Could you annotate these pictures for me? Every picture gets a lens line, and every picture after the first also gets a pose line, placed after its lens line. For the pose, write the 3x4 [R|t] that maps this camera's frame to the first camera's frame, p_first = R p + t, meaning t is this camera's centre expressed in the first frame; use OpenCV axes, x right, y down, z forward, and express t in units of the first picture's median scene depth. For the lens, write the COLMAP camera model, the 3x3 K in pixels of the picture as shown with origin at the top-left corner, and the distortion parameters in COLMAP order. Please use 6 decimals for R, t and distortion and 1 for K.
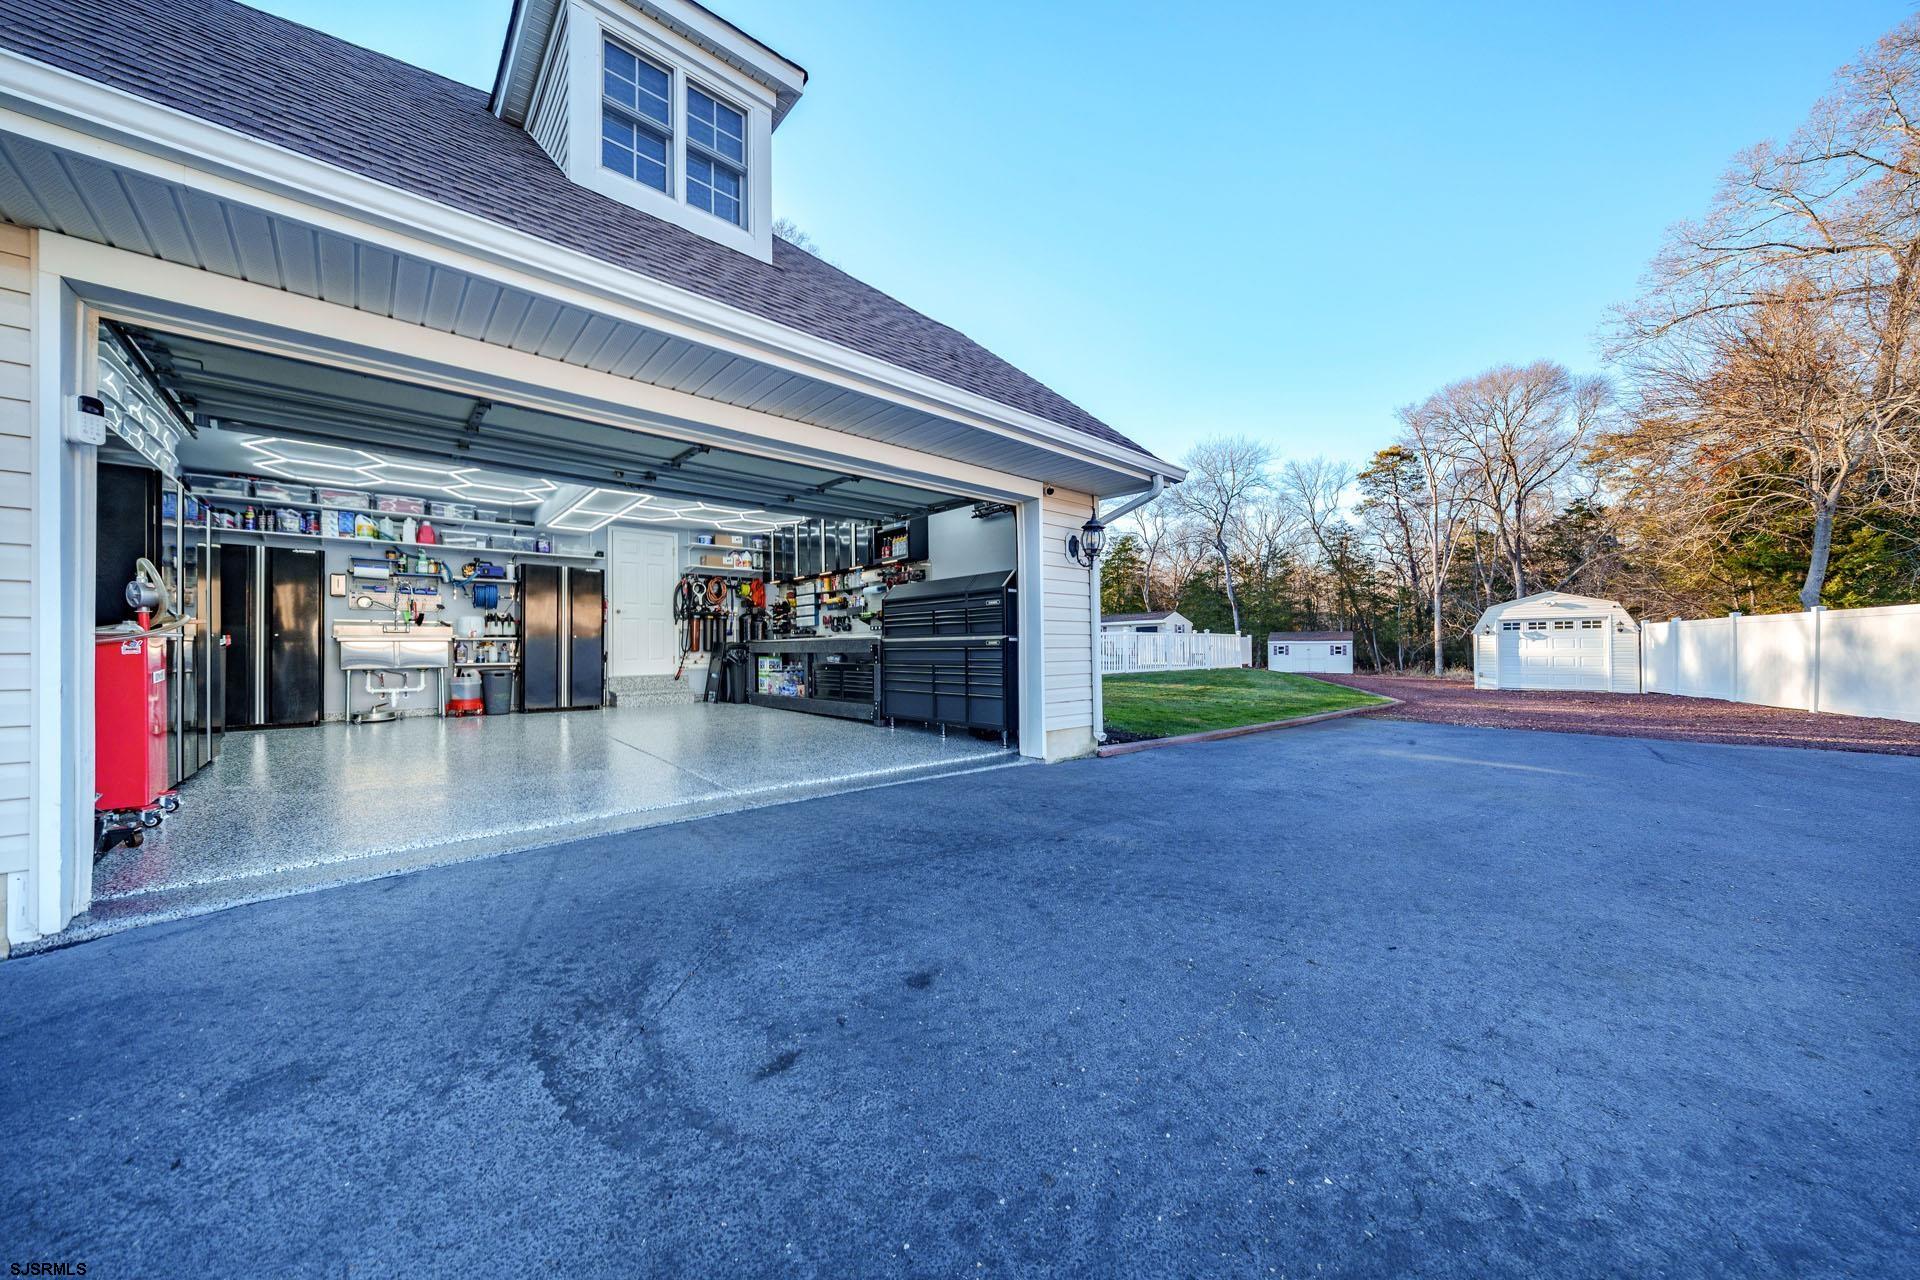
lens RADIAL K [[668.4, 0, 971.5], [0, 668.4, 665.5], [0, 0, 1]] dist [-0.003036, 0.000695]
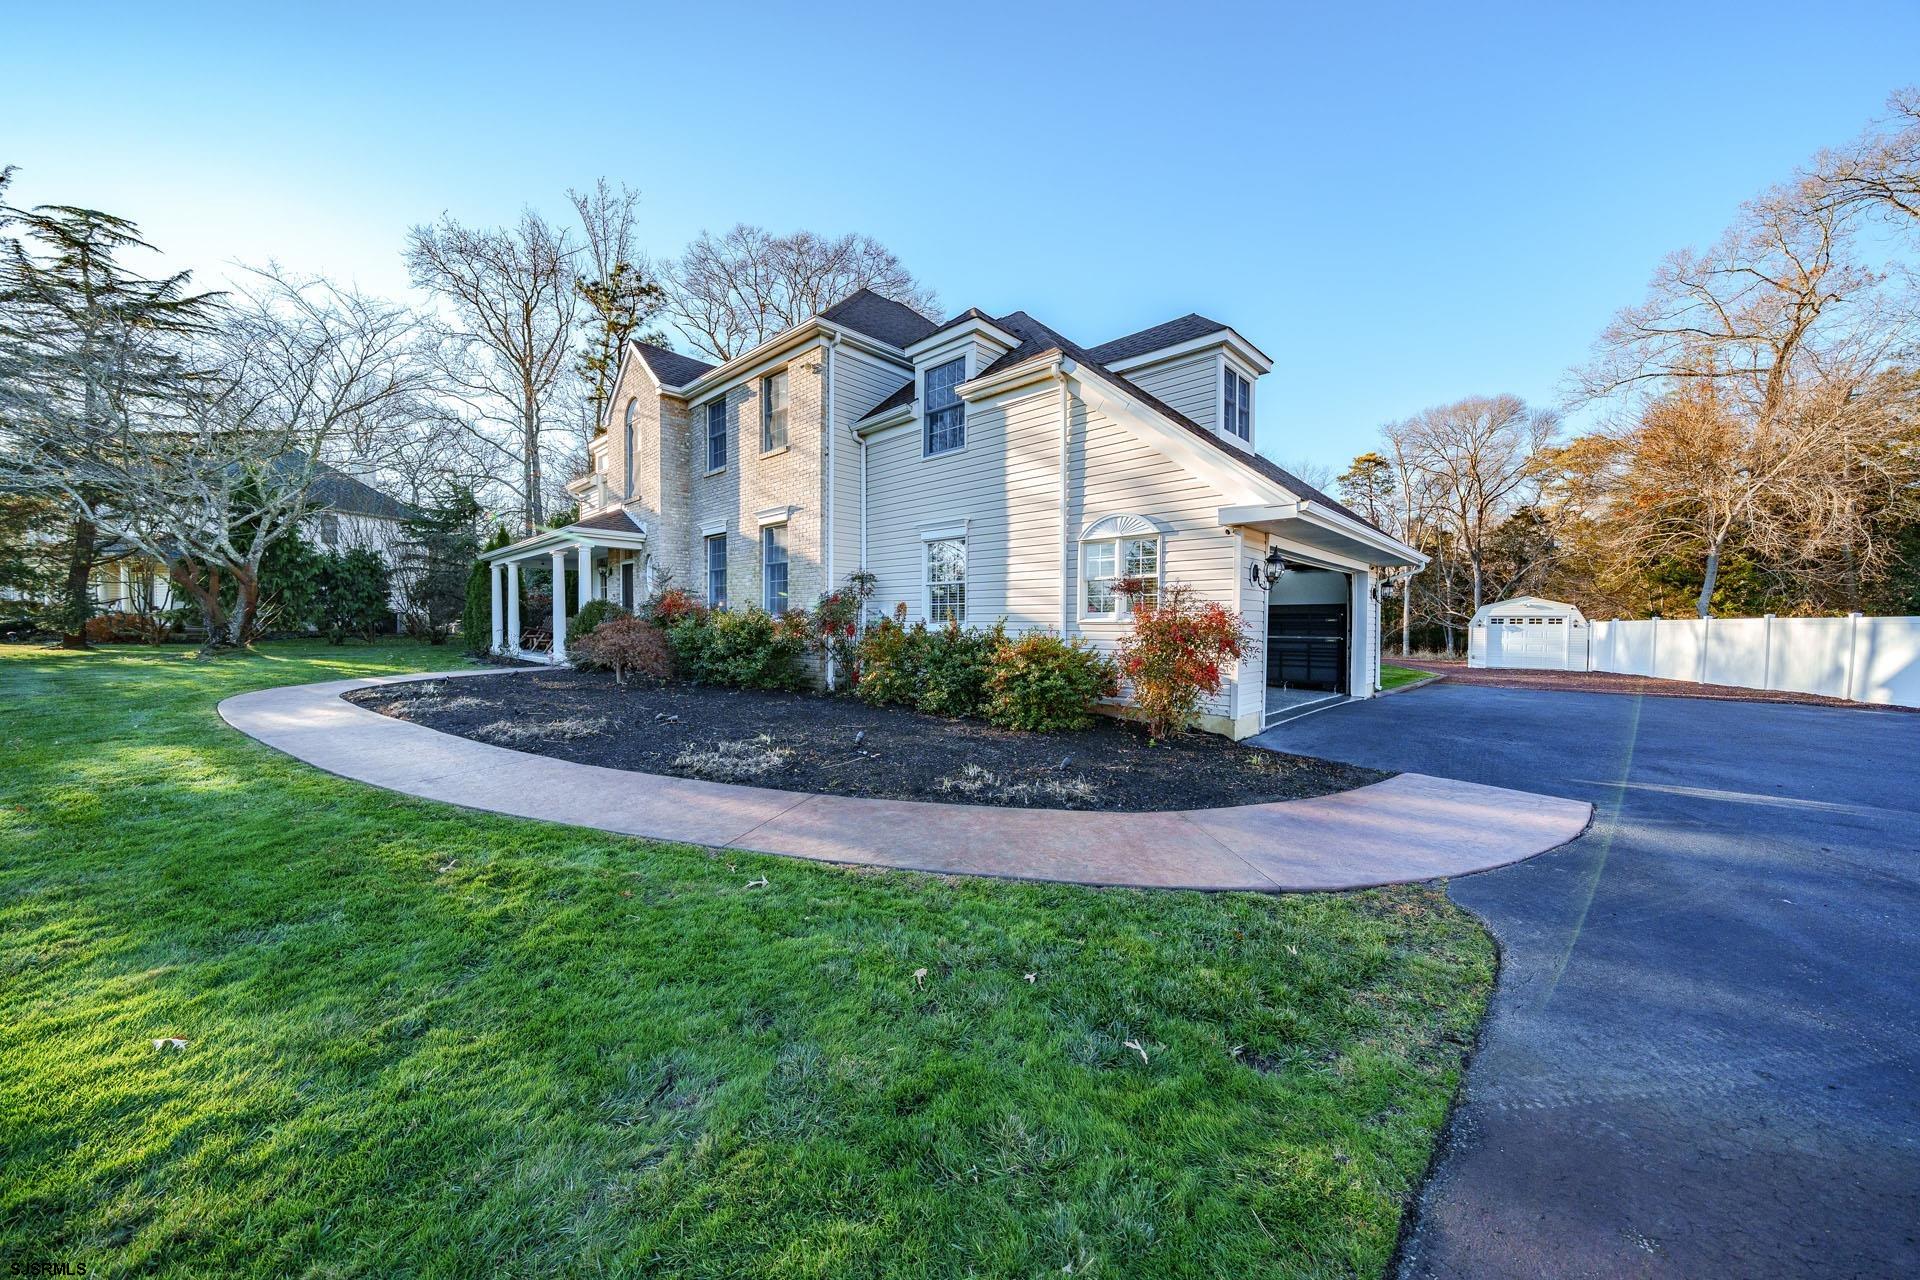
lens RADIAL K [[668.4, 0, 967.1], [0, 668.4, 666.2], [0, 0, 1]] dist [-0.003036, 0.000695]
pose [[0.997457, 0.010148, 0.070539, -0.154066], [-0.012900, 0.999169, 0.038665, -0.002532], [-0.070088, -0.039477, 0.996759, -0.118836]]
